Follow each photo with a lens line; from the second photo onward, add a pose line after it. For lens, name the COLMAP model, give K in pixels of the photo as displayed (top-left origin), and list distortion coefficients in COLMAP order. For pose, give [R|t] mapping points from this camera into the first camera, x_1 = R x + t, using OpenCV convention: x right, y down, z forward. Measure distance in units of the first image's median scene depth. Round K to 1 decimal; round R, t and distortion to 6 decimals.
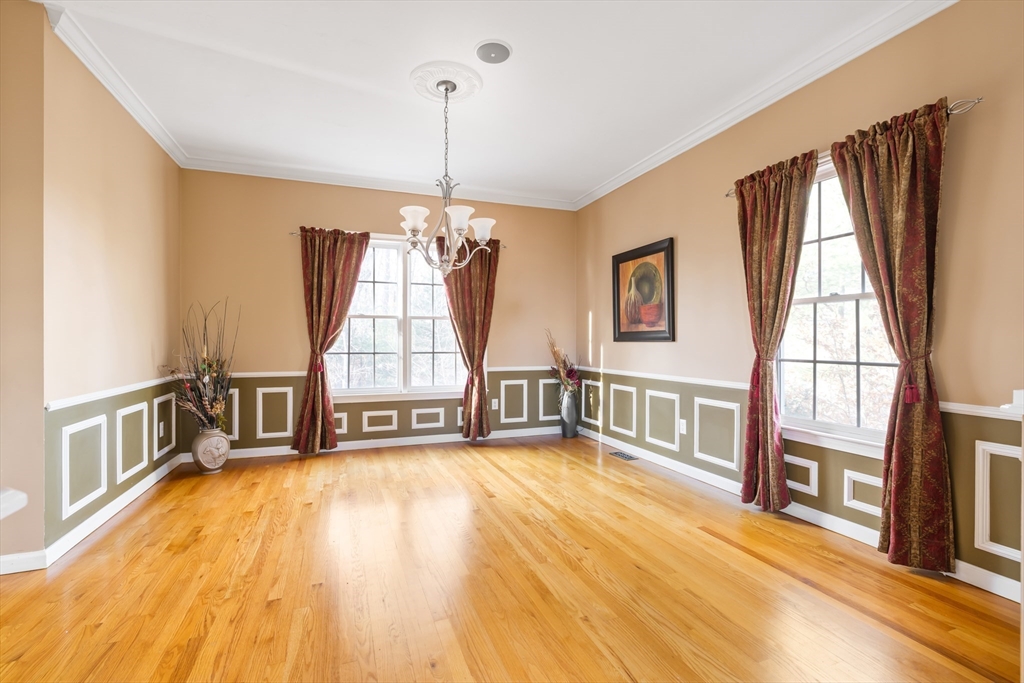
lens RADIAL K [[452.2, 0, 512.0], [0, 452.2, 340.0], [0, 0, 1]] dist [-0.002385, 0.000816]
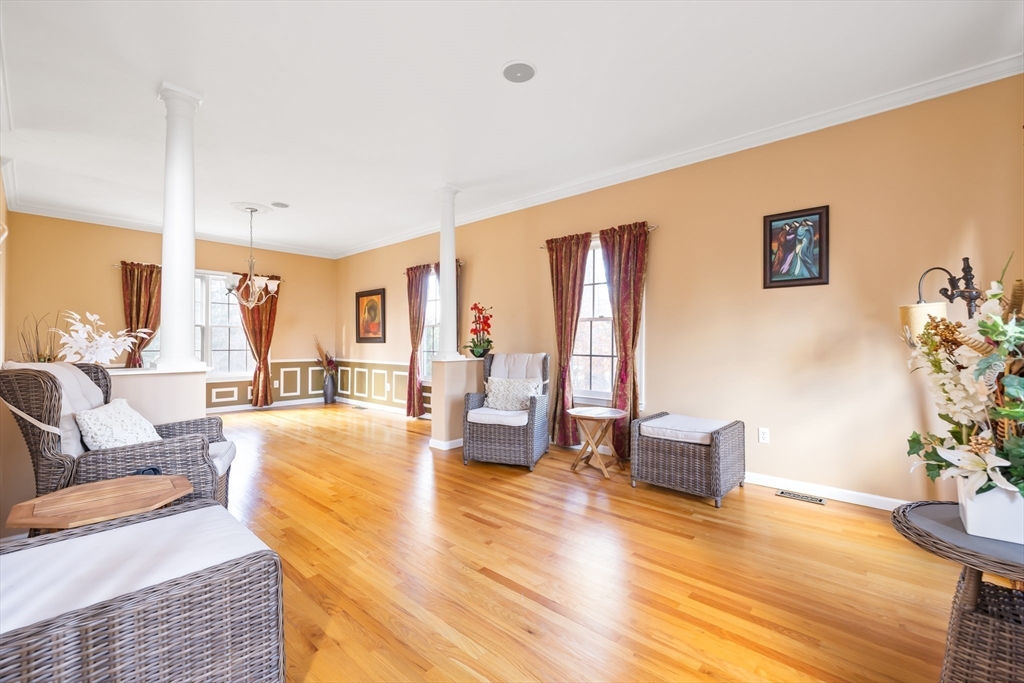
lens RADIAL K [[438.9, 0, 509.5], [0, 438.9, 340.3], [0, 0, 1]] dist [0.002481, -0.000562]
pose [[0.893207, 0.004022, 0.449628, -0.002299], [-0.003124, 0.999991, -0.002741, -0.003692], [-0.449635, 0.001043, 0.893212, -0.751089]]
